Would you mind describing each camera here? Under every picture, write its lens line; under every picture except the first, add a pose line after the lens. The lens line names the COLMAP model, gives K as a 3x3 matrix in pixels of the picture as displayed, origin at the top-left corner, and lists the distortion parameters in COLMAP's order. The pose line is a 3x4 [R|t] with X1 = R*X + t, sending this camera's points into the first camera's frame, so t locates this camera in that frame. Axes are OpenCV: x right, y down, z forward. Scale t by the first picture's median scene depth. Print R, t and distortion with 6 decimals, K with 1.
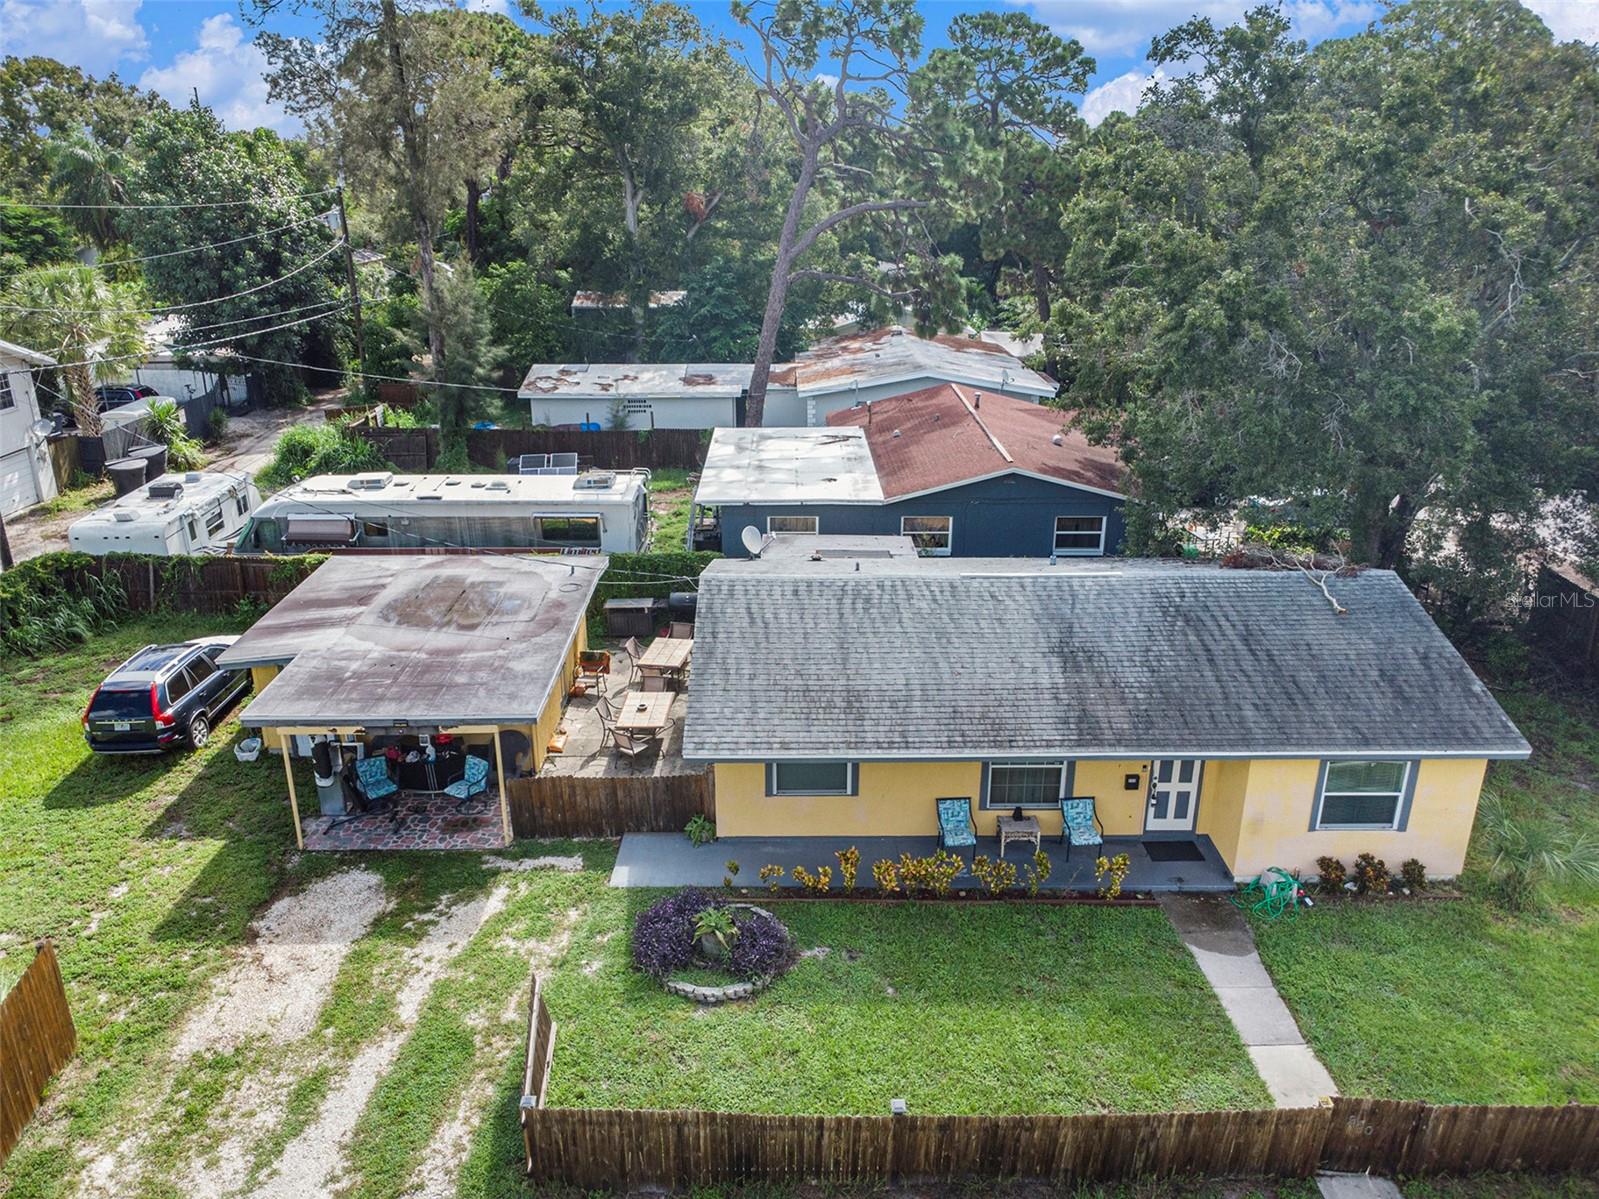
lens RADIAL K [[1160.5, 0, 799.5], [0, 1160.5, 599.5], [0, 0, 1]] dist [0.013449, -0.000497]
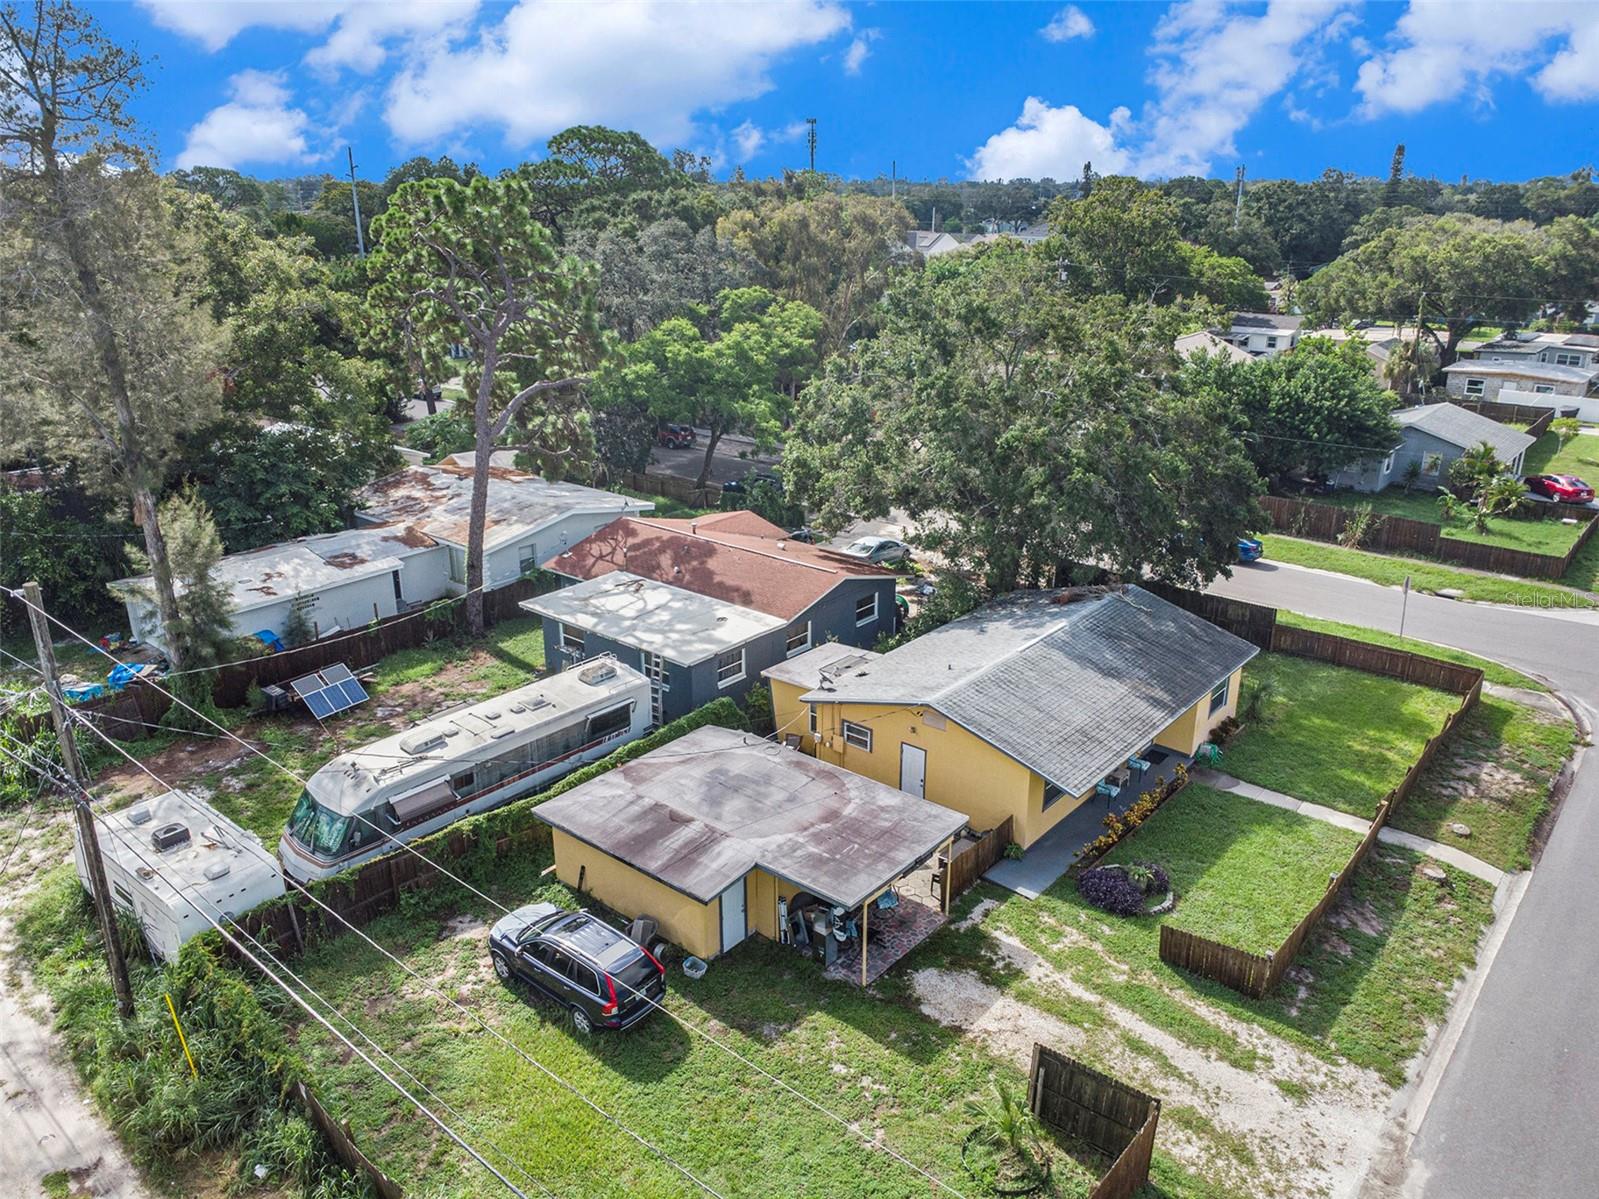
lens RADIAL K [[1160.5, 0, 799.5], [0, 1160.5, 599.5], [0, 0, 1]] dist [0.013449, -0.000497]
pose [[0.652113, -0.254964, 0.713962, -1.375557], [0.265094, 0.958988, 0.100337, -0.381420], [-0.710263, 0.123836, 0.692958, 0.078641]]
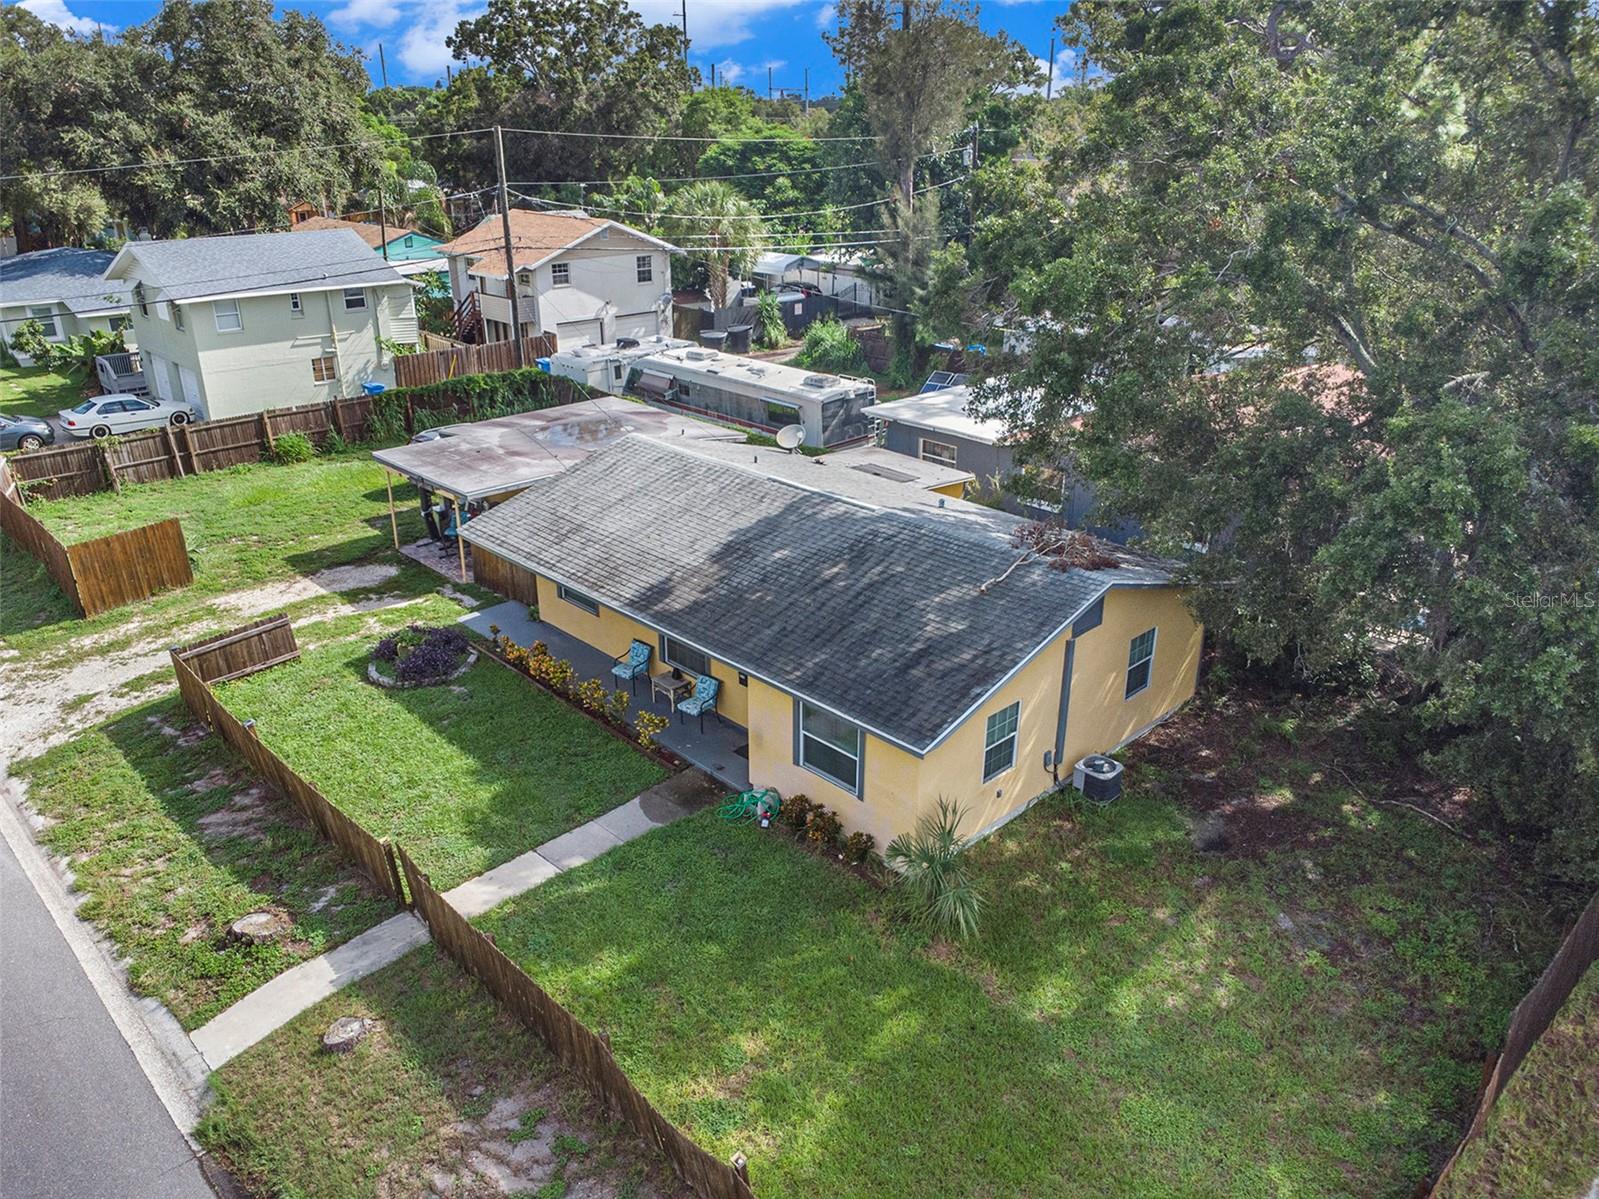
lens RADIAL K [[1160.5, 0, 799.5], [0, 1160.5, 599.5], [0, 0, 1]] dist [0.013449, -0.000497]
pose [[0.688566, 0.281522, -0.668298, 1.053613], [-0.254421, 0.956773, 0.140906, -0.081696], [0.679078, 0.073006, 0.730427, 0.243309]]
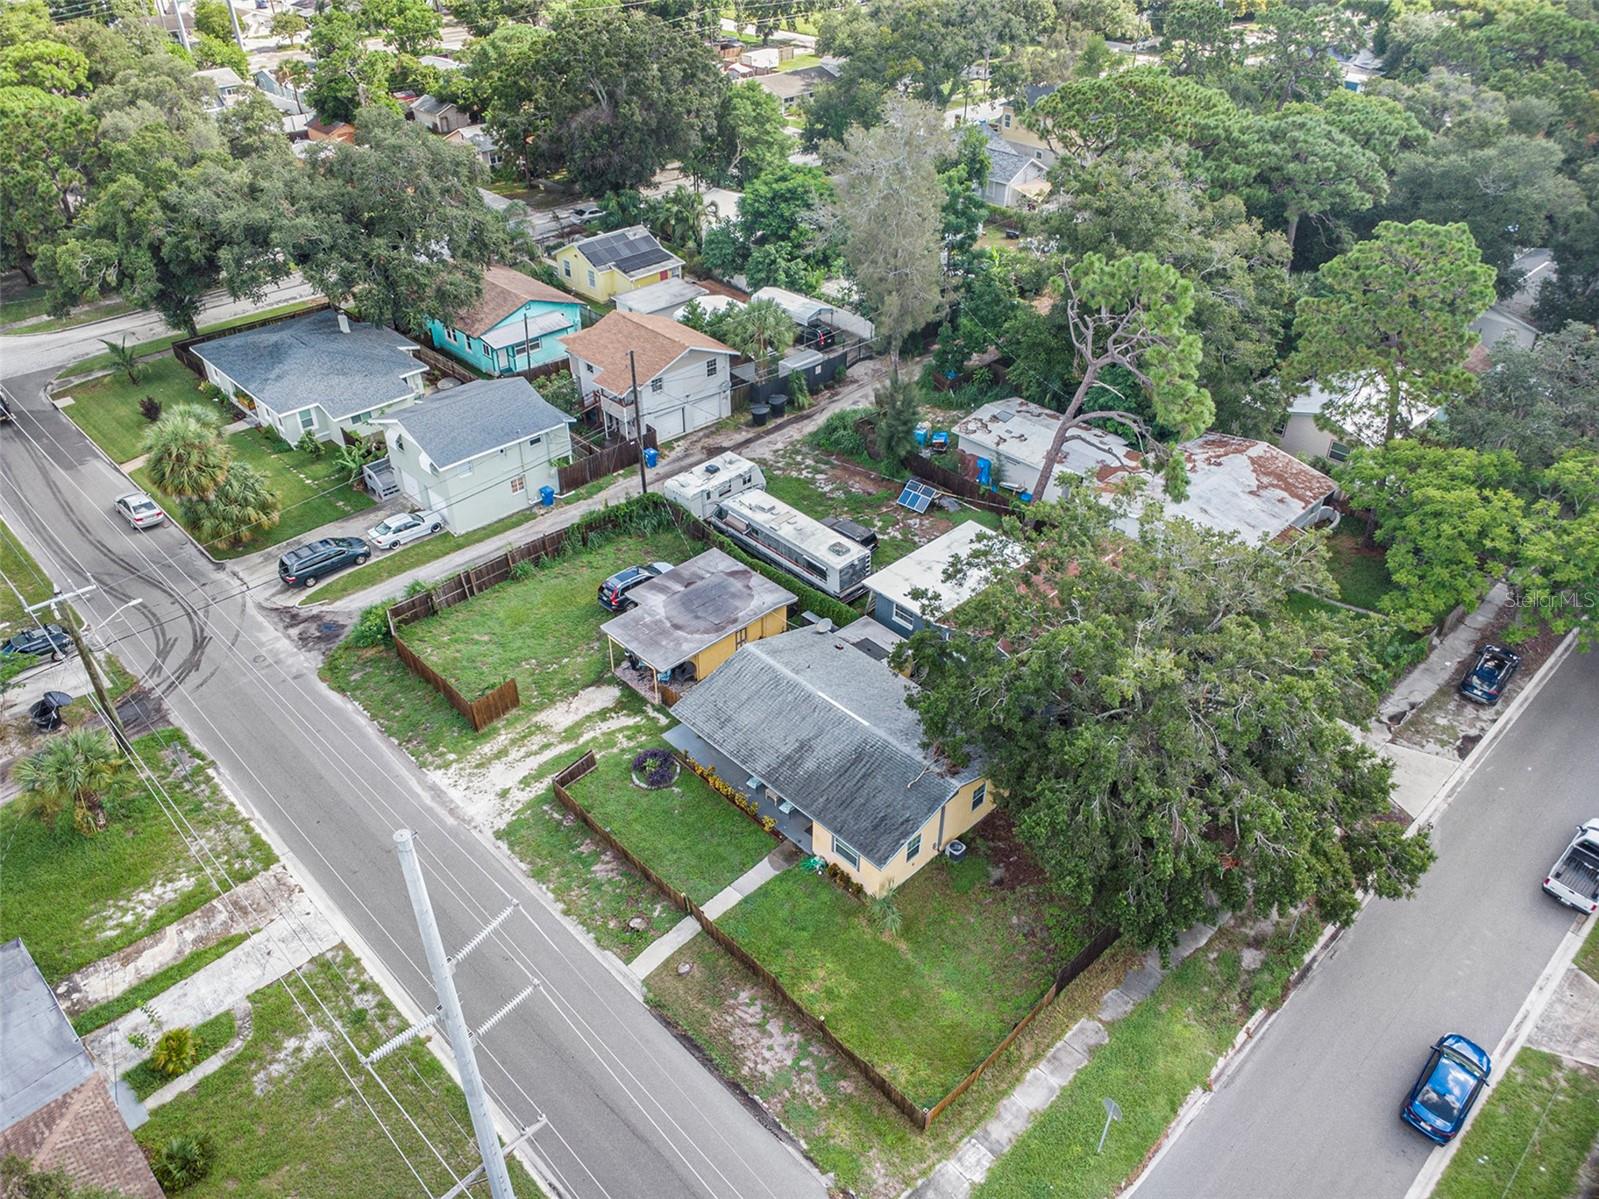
lens RADIAL K [[1160.5, 0, 799.5], [0, 1160.5, 599.5], [0, 0, 1]] dist [0.013449, -0.000497]
pose [[0.688314, 0.423220, -0.589159, 1.614276], [-0.255199, 0.901527, 0.349460, -1.142252], [0.679041, -0.090185, 0.728539, -0.832837]]
